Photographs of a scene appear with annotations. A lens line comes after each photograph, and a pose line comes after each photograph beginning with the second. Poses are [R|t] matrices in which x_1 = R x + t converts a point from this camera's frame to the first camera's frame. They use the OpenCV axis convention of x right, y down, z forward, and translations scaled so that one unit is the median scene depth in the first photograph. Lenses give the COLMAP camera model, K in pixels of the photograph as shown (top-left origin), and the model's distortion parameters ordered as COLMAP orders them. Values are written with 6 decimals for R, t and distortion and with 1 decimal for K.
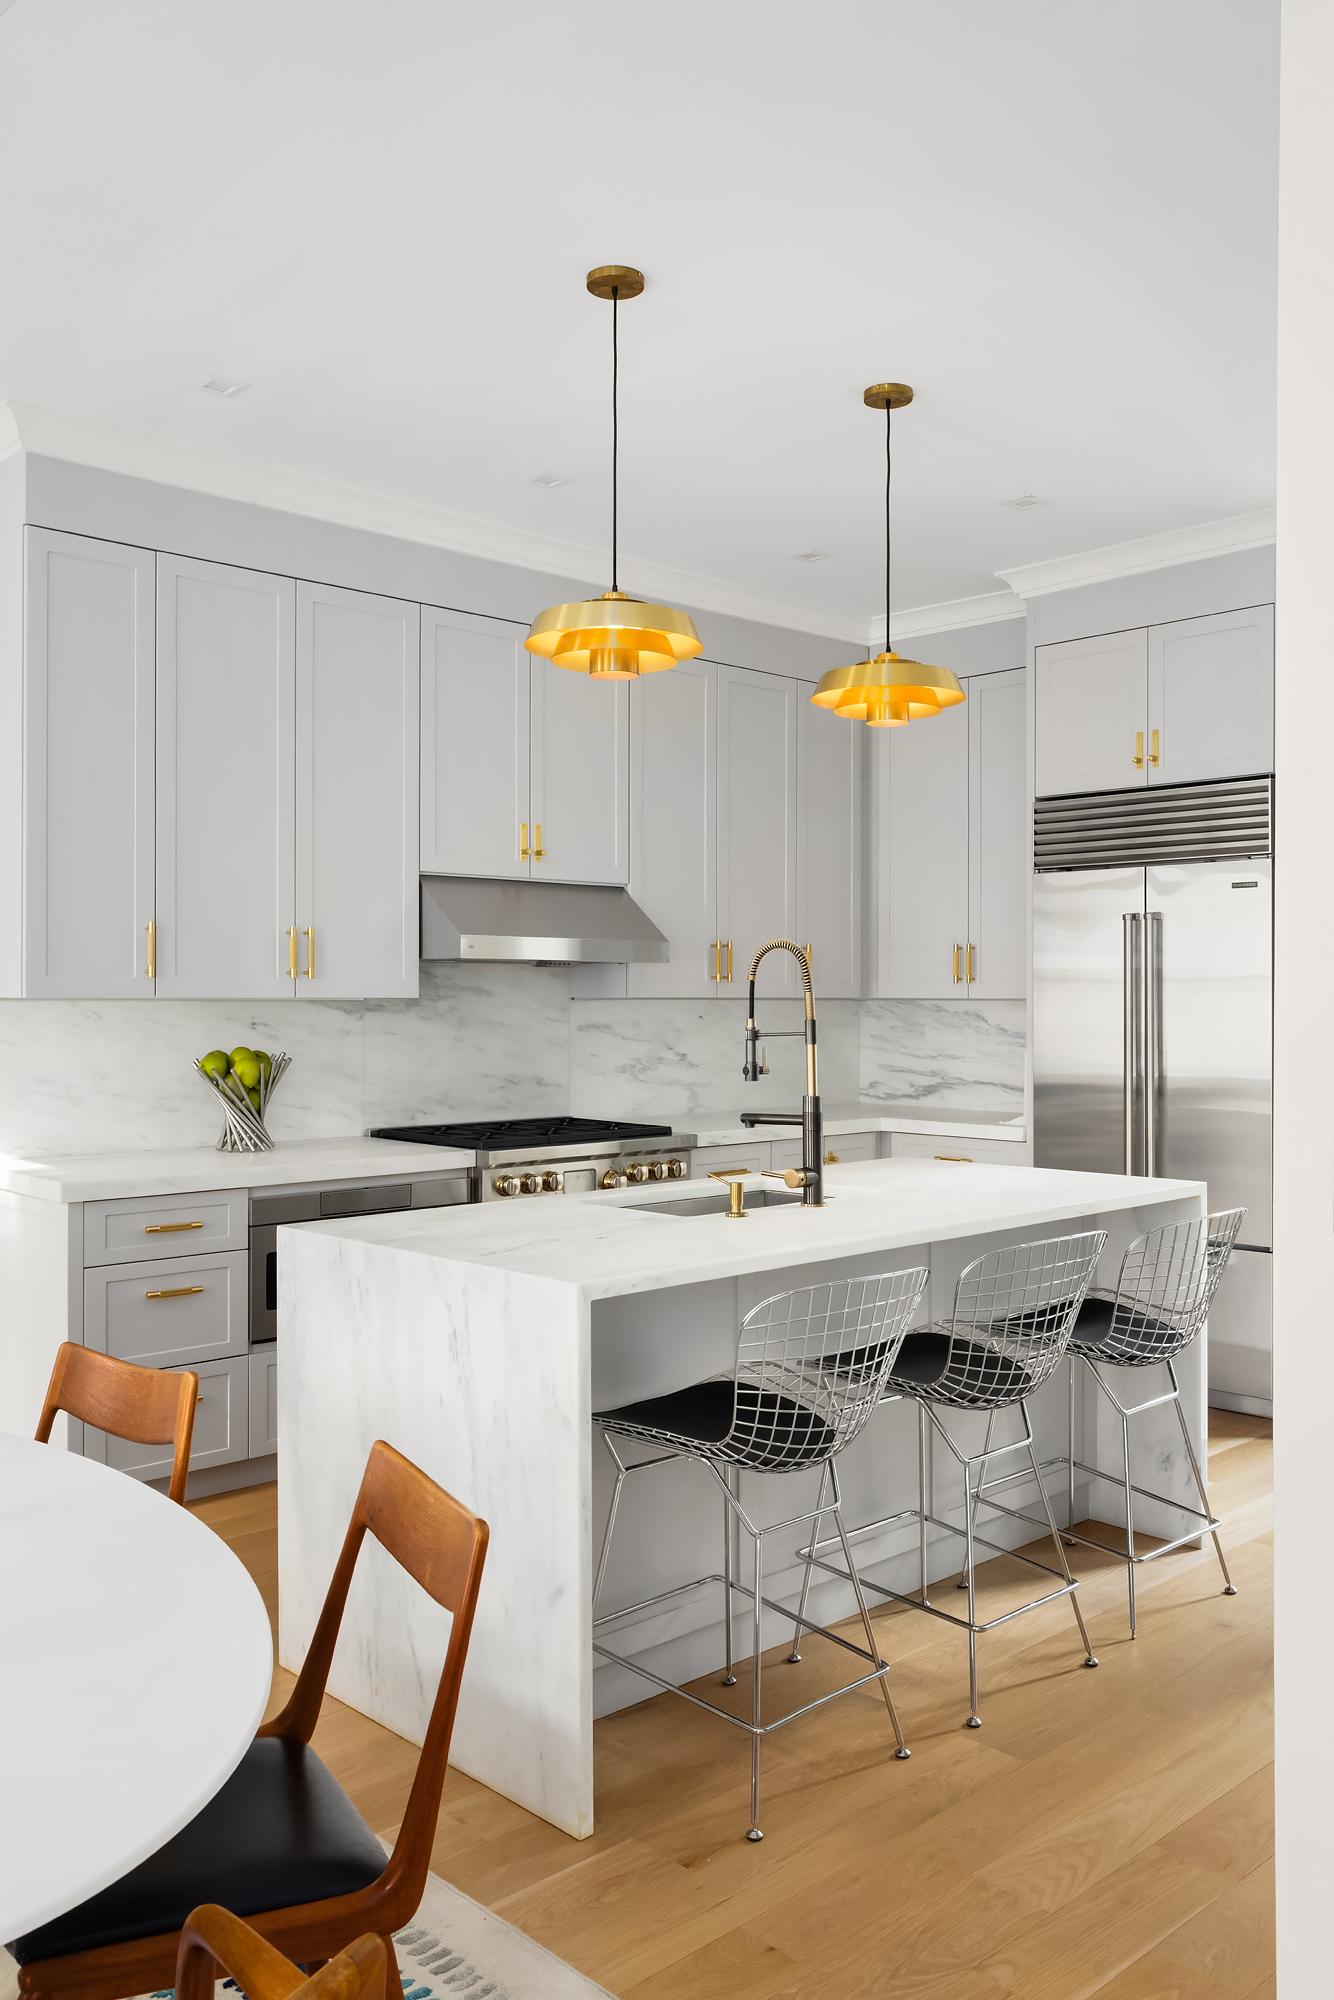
lens RADIAL K [[1616.3, 0, 667.3], [0, 1616.3, 1000.6], [0, 0, 1]] dist [-0.006505, -0.000790]
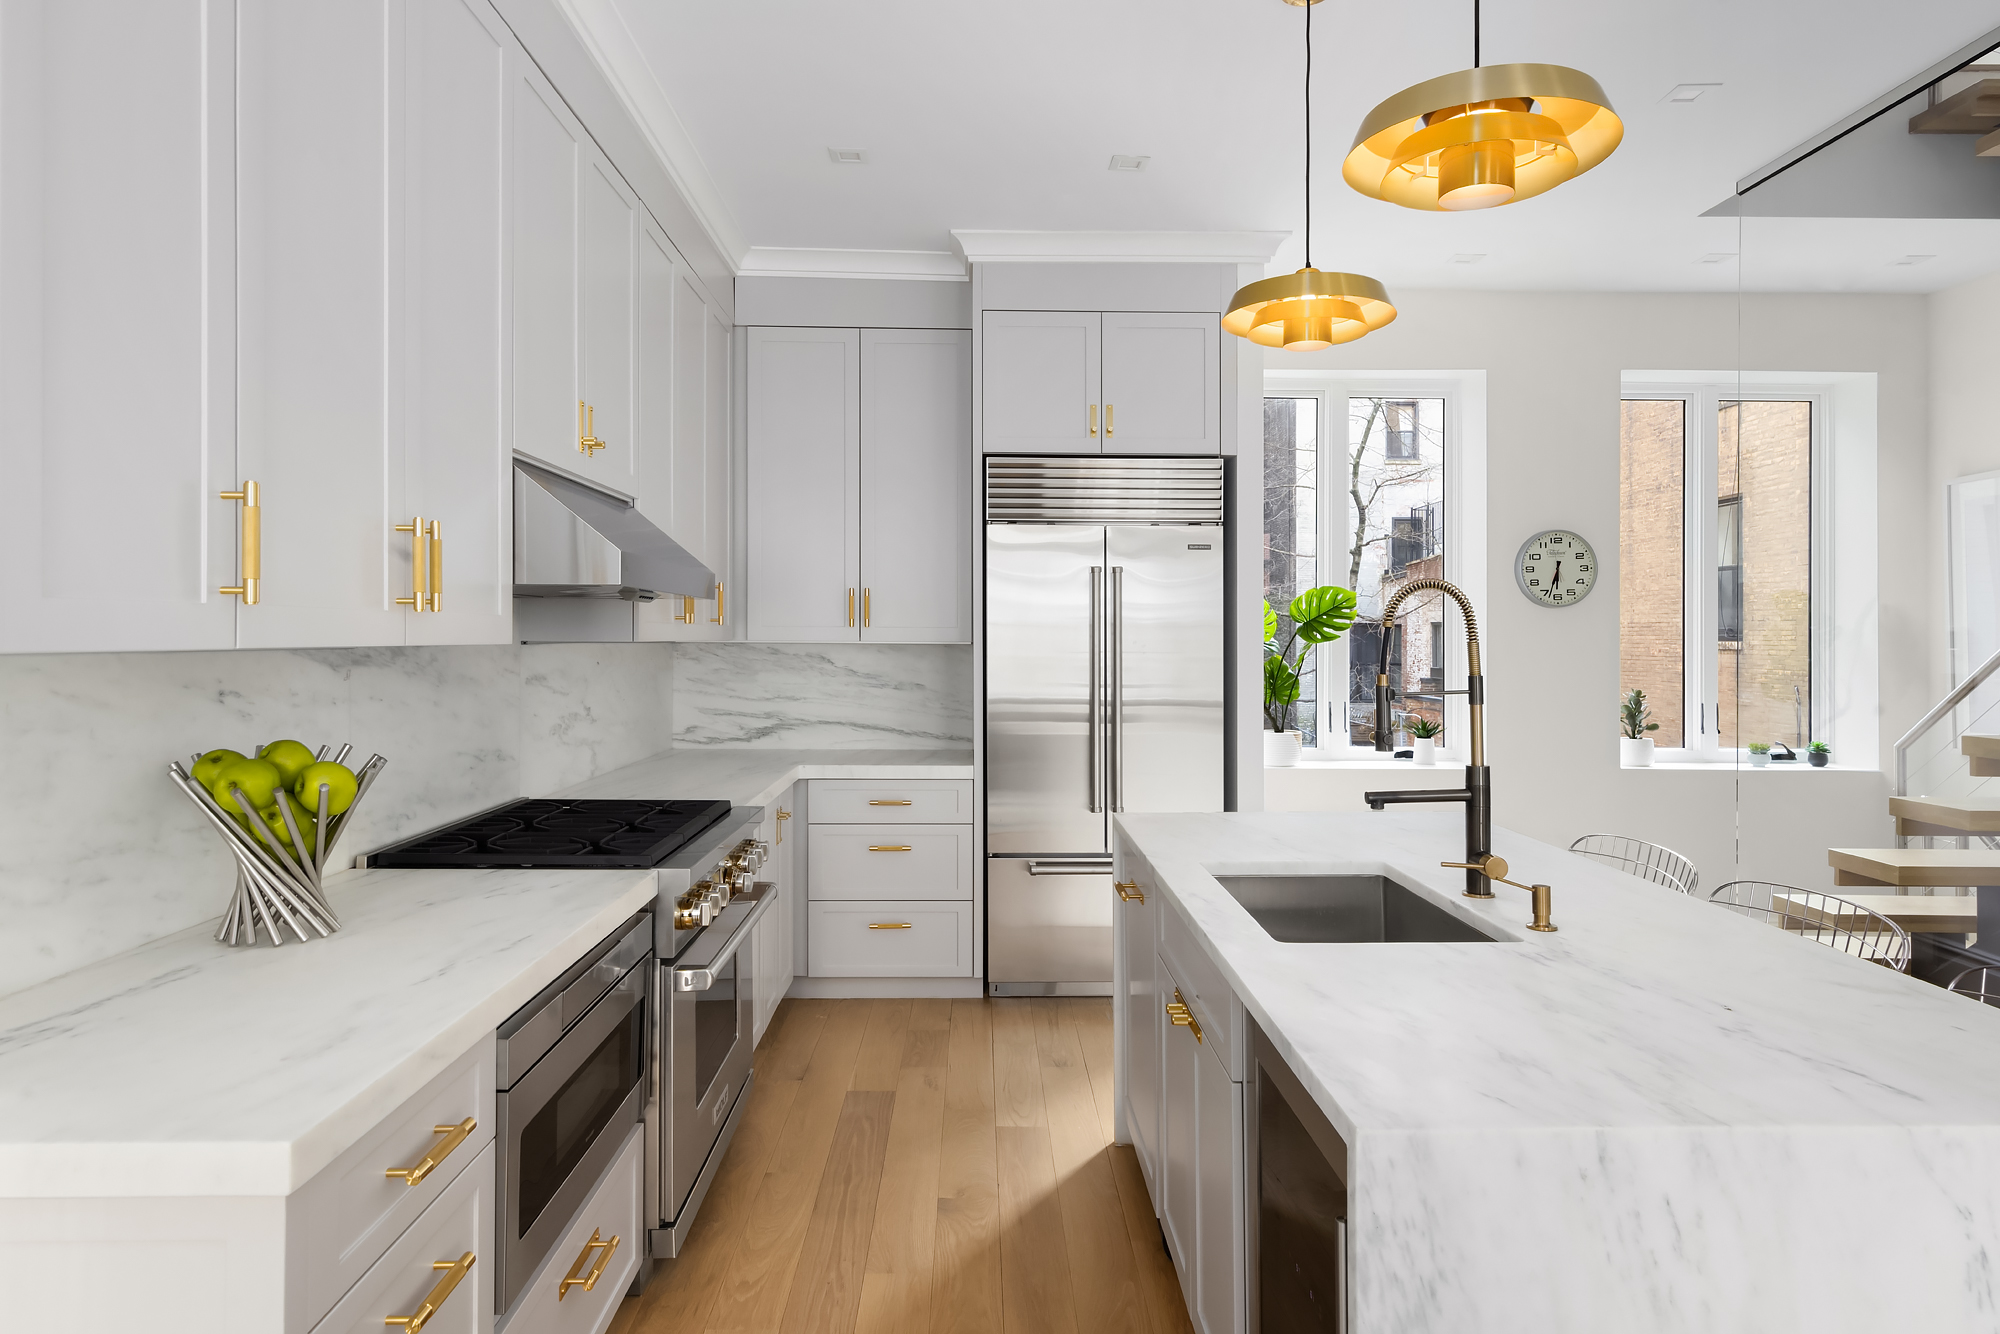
lens RADIAL K [[1162.6, 0, 996.4], [0, 1162.6, 628.0], [0, 0, 1]] dist [0.008219, 0.001816]
pose [[0.669811, 0.008468, 0.742484, -0.329701], [-0.003573, 0.999960, -0.008182, -0.004701], [-0.742523, 0.002827, 0.669814, 0.482741]]
